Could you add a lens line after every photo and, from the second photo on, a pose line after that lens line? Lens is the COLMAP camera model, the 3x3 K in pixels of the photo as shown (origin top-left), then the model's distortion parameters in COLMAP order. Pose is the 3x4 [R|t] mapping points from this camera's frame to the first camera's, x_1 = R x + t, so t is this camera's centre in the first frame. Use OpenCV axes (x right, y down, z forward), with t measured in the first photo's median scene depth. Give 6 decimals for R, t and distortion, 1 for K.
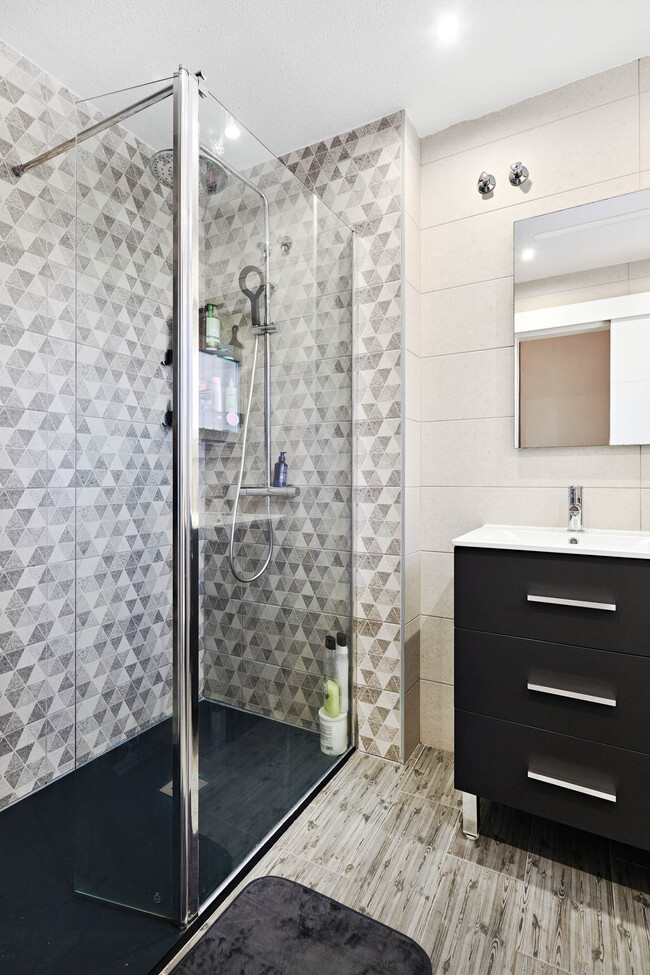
lens RADIAL K [[470.1, 0, 323.1], [0, 470.1, 482.7], [0, 0, 1]] dist [0.000240, 0.000194]
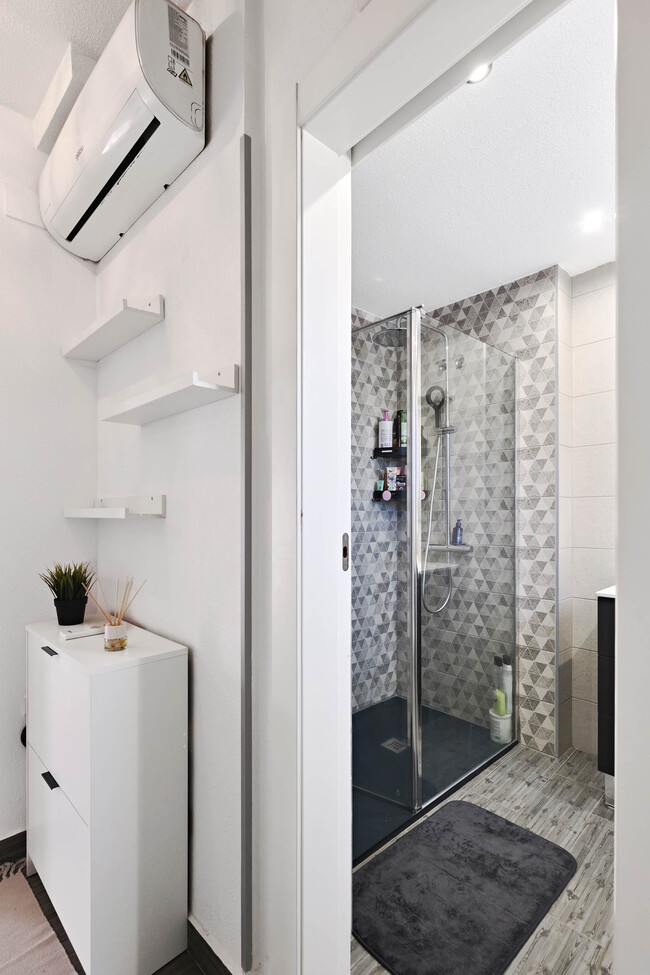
lens RADIAL K [[456.7, 0, 318.2], [0, 456.7, 516.3], [0, 0, 1]] dist [-0.001157, -0.000482]
pose [[0.950467, -0.001126, -0.310824, -0.067628], [0.000693, 0.999999, -0.001505, -0.078212], [0.310825, 0.001216, 0.950466, -0.416708]]
